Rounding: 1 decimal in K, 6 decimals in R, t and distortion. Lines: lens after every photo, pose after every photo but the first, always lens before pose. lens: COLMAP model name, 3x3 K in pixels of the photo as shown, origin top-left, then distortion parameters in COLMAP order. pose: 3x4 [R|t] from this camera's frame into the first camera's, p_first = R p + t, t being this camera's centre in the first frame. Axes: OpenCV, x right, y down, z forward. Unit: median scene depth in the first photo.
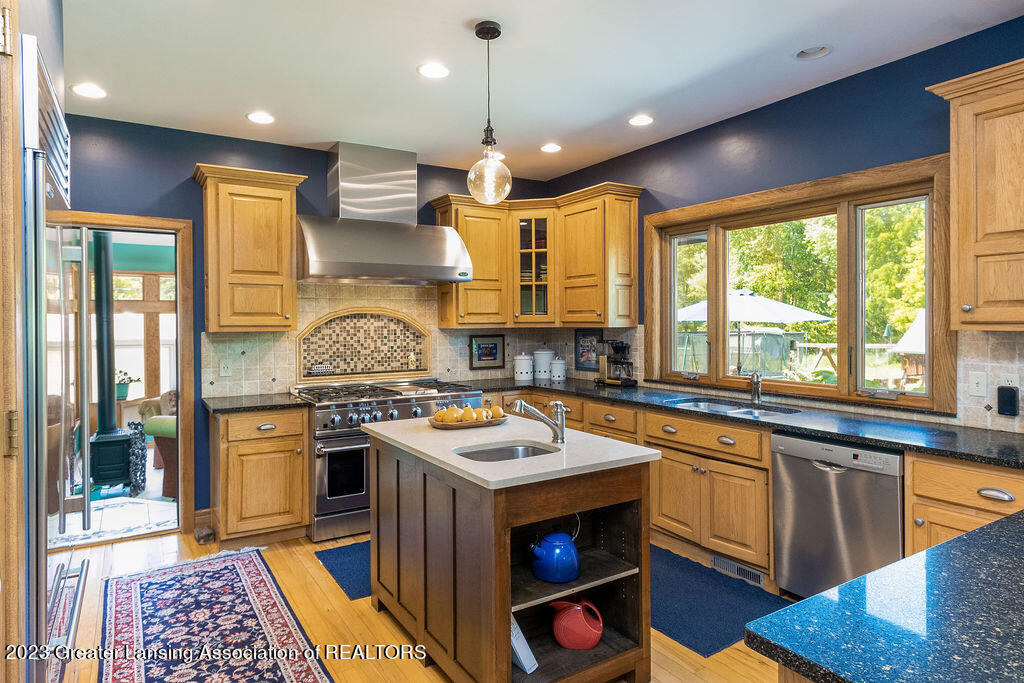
lens RADIAL K [[607.2, 0, 511.5], [0, 607.2, 333.3], [0, 0, 1]] dist [0.000737, 0.000363]
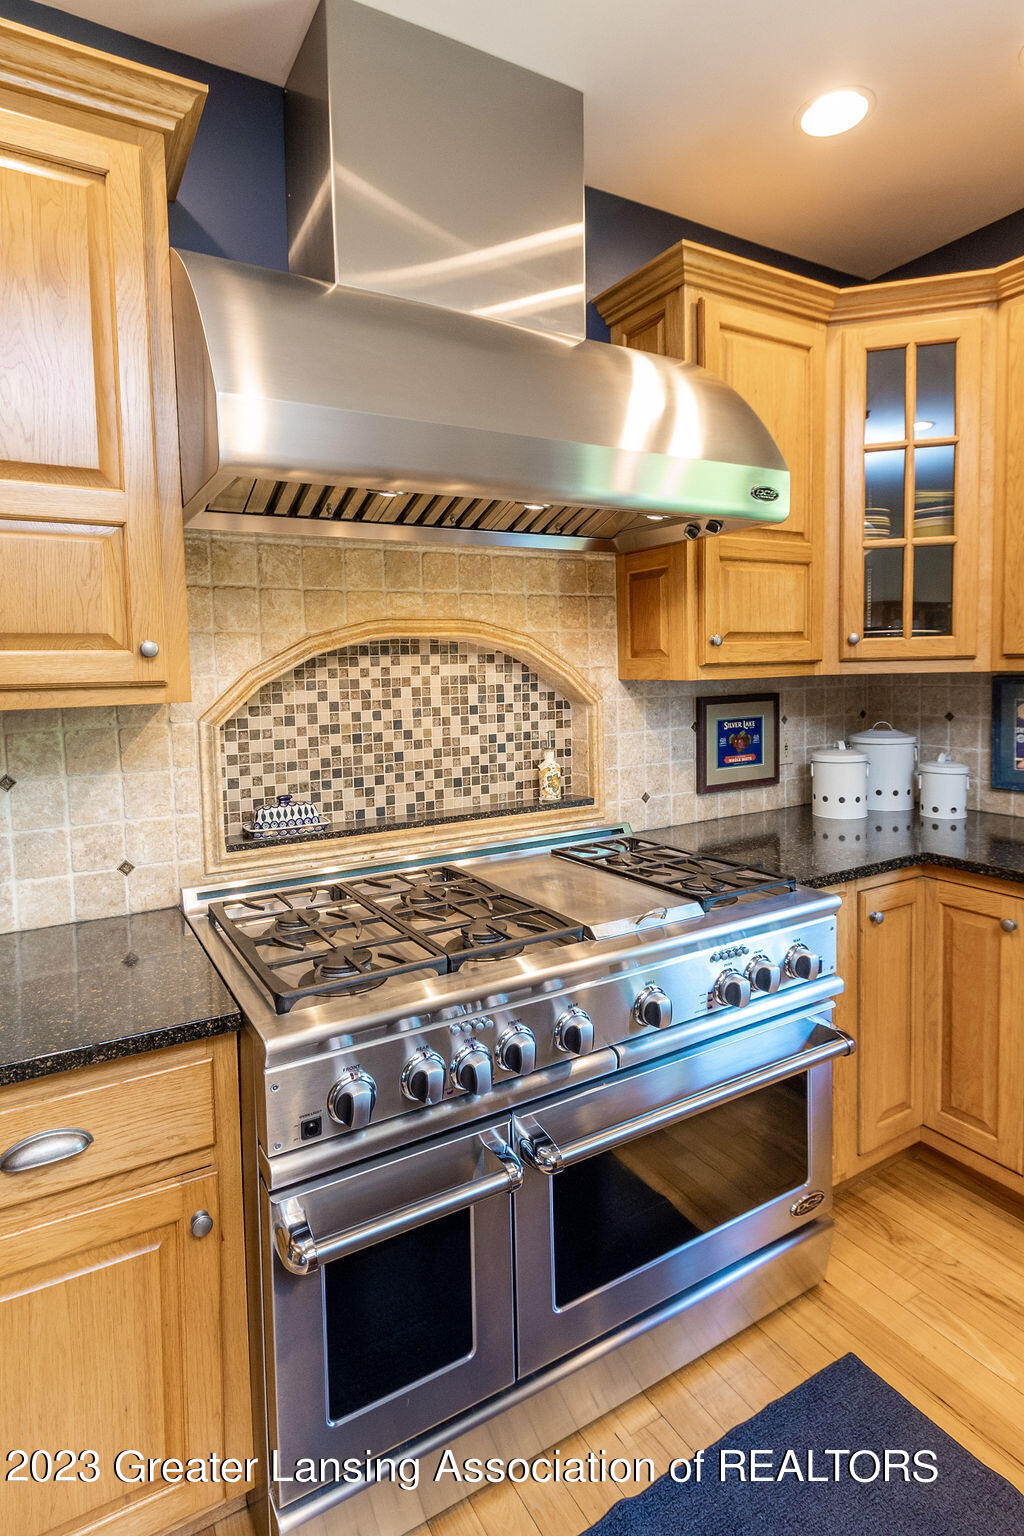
lens RADIAL K [[822.1, 0, 536.4], [0, 822.1, 719.8], [0, 0, 1]] dist [0.001634, 0.000052]
pose [[0.999855, -0.013744, -0.010079, -0.171081], [0.014284, 0.998353, 0.055556, -0.012649], [0.009299, -0.055692, 0.998405, 0.553521]]
